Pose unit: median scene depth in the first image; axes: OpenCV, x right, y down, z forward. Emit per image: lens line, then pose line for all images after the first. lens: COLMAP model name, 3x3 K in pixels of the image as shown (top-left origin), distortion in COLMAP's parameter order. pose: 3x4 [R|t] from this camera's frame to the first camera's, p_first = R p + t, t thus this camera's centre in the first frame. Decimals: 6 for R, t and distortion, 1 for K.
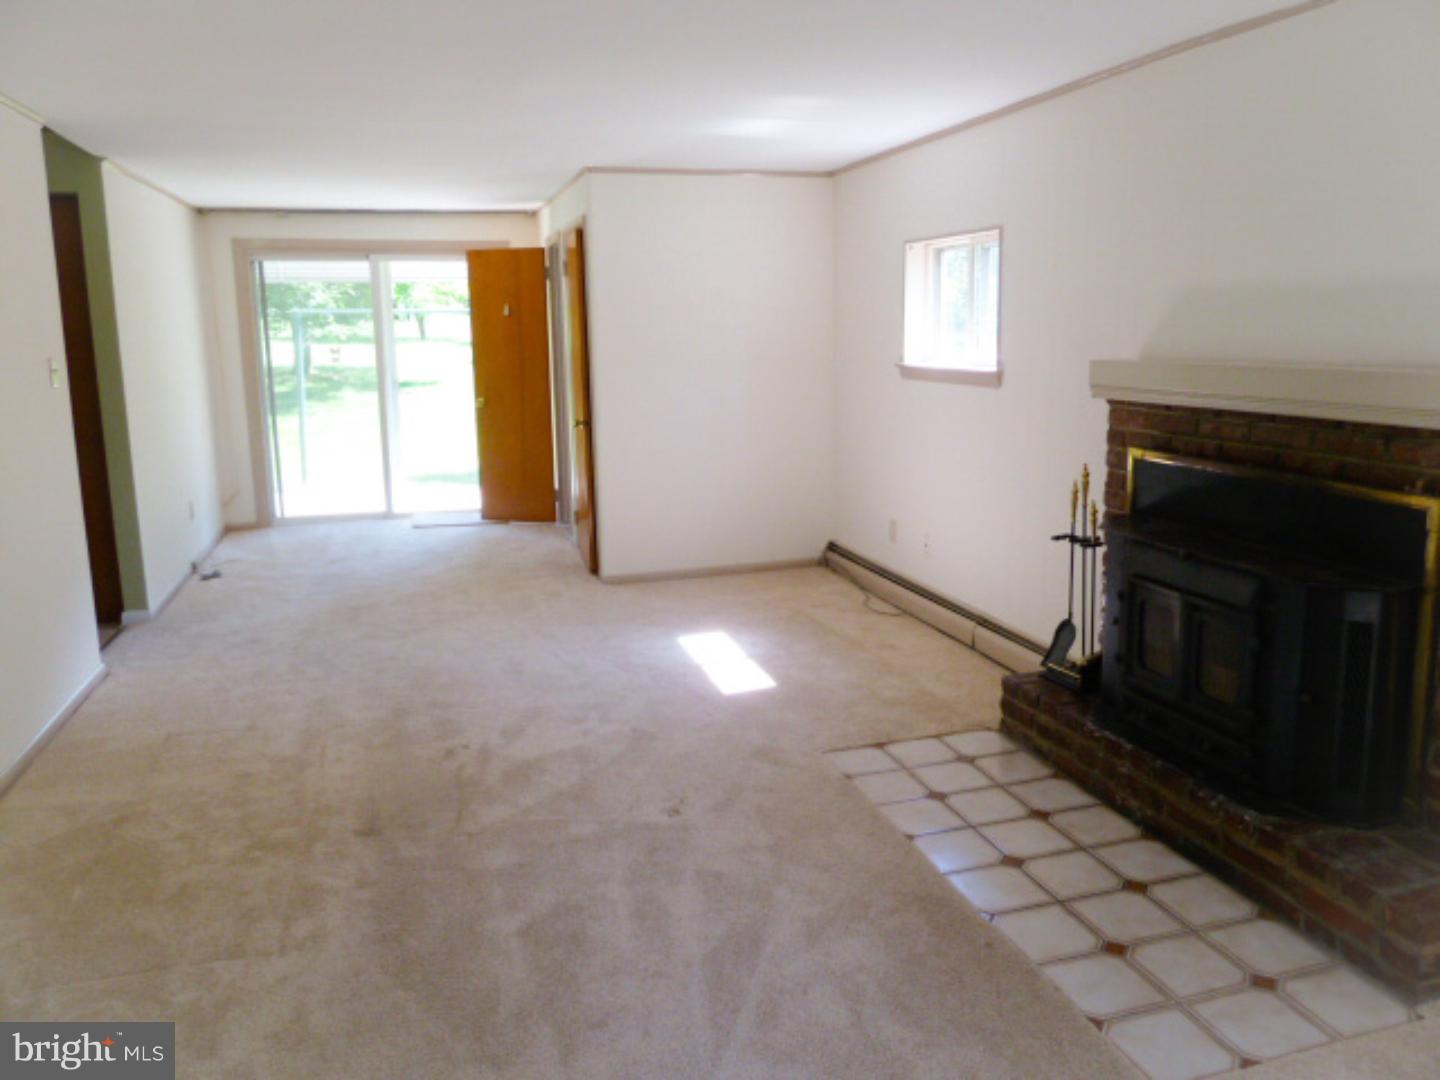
lens RADIAL K [[1109.2, 0, 726.0], [0, 1109.2, 543.6], [0, 0, 1]] dist [-0.027518, 0.017796]
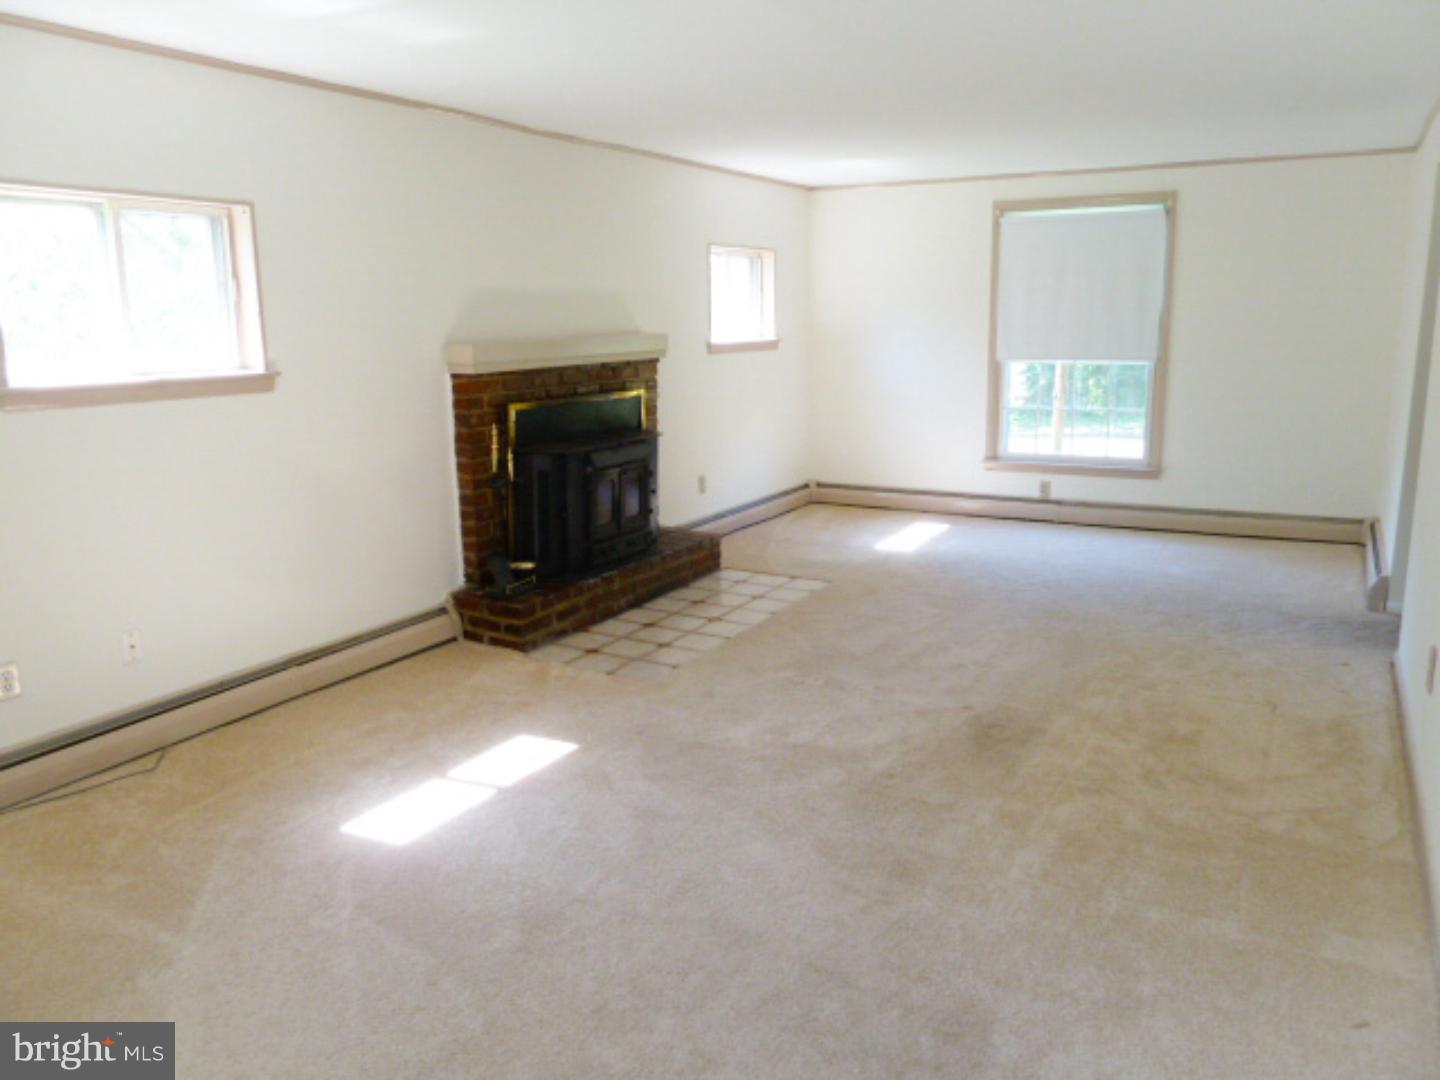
lens RADIAL K [[1109.2, 0, 723.4], [0, 1109.2, 533.6], [0, 0, 1]] dist [-0.027518, 0.017796]
pose [[-0.715241, -0.140756, 0.684557, -0.821122], [0.132884, 0.934250, 0.330937, -0.371569], [-0.686128, 0.327667, -0.649510, 1.825478]]
